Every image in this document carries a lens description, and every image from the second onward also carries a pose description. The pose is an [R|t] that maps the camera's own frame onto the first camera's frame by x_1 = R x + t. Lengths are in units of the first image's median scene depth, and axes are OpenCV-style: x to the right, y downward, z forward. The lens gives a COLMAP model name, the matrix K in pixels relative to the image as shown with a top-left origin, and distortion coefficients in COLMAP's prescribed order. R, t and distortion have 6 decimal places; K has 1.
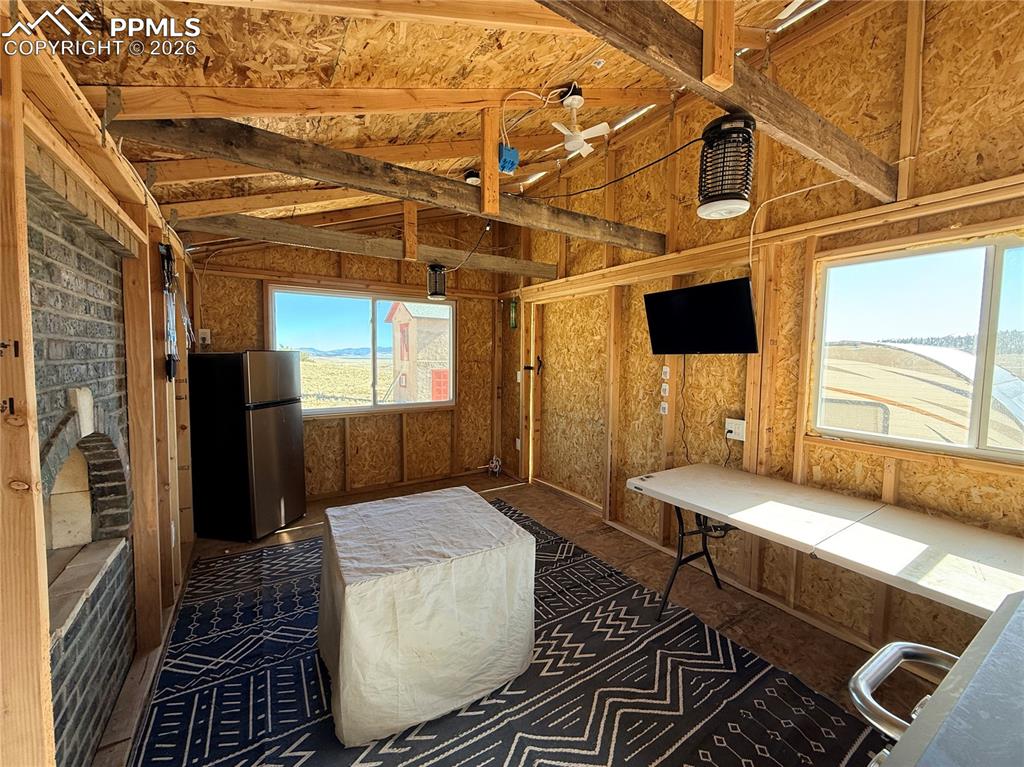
lens RADIAL K [[407.8, 0, 510.9], [0, 407.8, 380.6], [0, 0, 1]] dist [-0.000193, -0.000006]
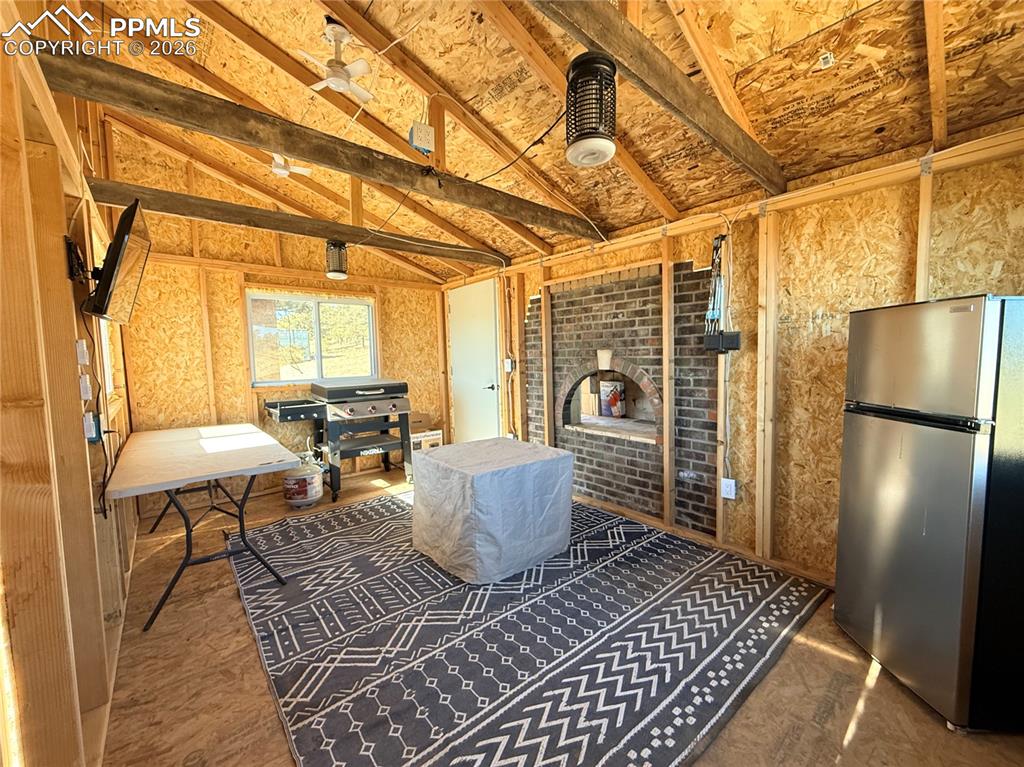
lens RADIAL K [[407.8, 0, 512.2], [0, 407.8, 383.2], [0, 0, 1]] dist [-0.000193, -0.000006]
pose [[-0.989235, 0.018473, -0.145164, -0.054060], [-0.000922, 0.991194, 0.132418, -0.044562], [0.146332, 0.131126, -0.980506, 1.404945]]
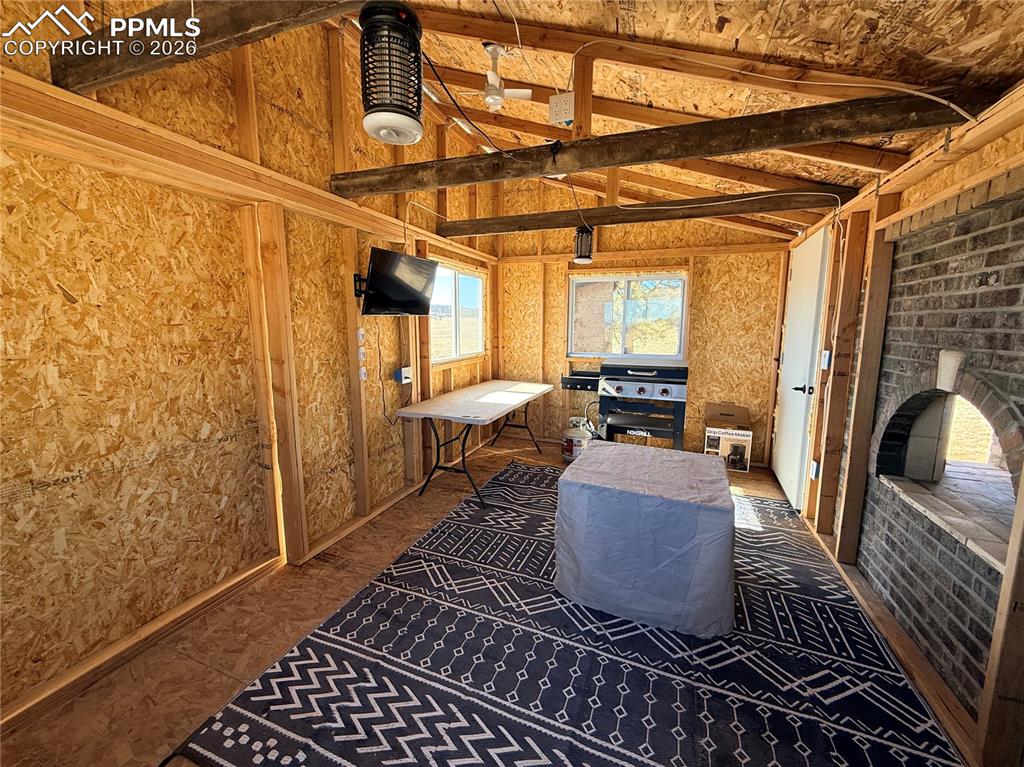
lens RADIAL K [[407.8, 0, 511.1], [0, 407.8, 383.0], [0, 0, 1]] dist [-0.000193, -0.000006]
pose [[-0.597254, -0.132395, 0.791049, -0.514972], [0.038131, 0.980479, 0.192889, -0.071031], [-0.801145, 0.145367, -0.580547, 1.154769]]
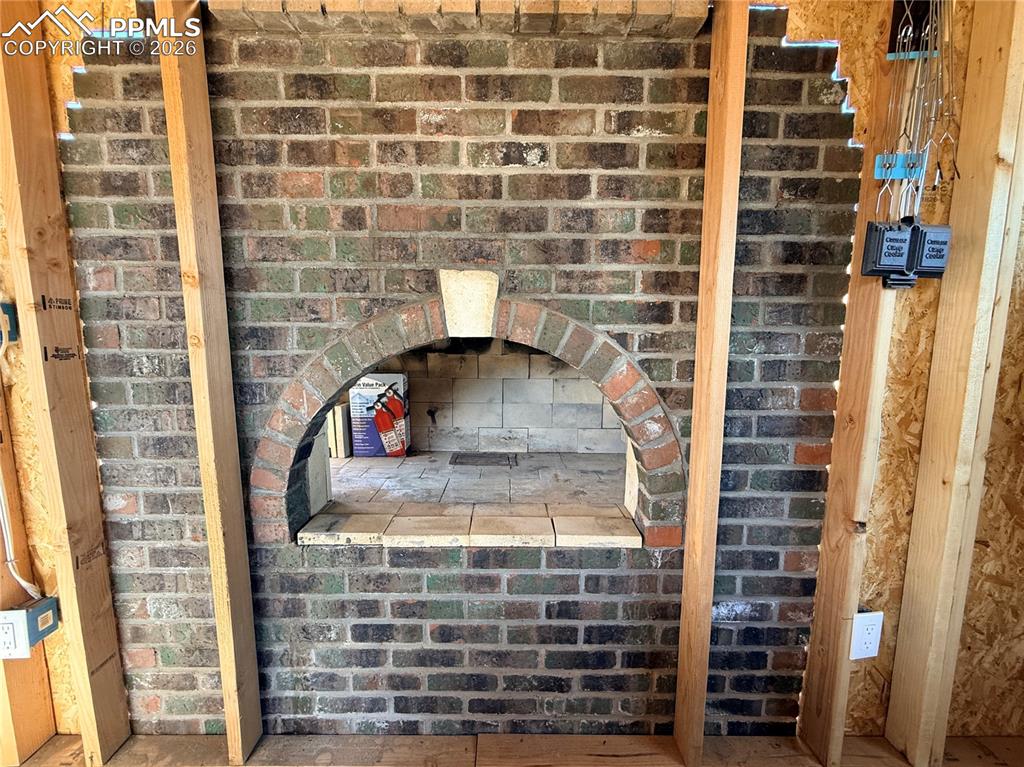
lens RADIAL K [[407.8, 0, 511.6], [0, 407.8, 383.2], [0, 0, 1]] dist [-0.000193, -0.000006]
pose [[-0.529665, 0.081813, -0.844252, -0.188474], [-0.067707, 0.988083, 0.138229, 0.047538], [0.845500, 0.130377, -0.517814, 0.612423]]
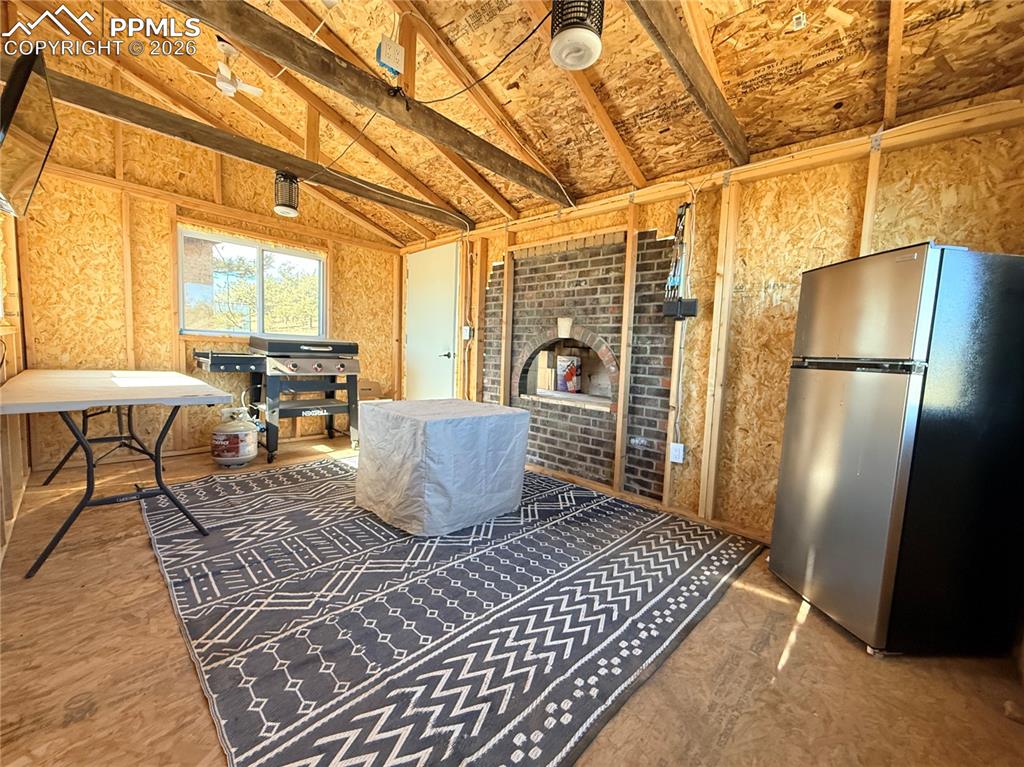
lens RADIAL K [[407.8, 0, 511.9], [0, 407.8, 383.0], [0, 0, 1]] dist [-0.000193, -0.000006]
pose [[-0.965929, -0.035971, -0.256297, -0.049347], [-0.073722, 0.987510, 0.139246, 0.037408], [0.248087, 0.153397, -0.956516, 1.391332]]
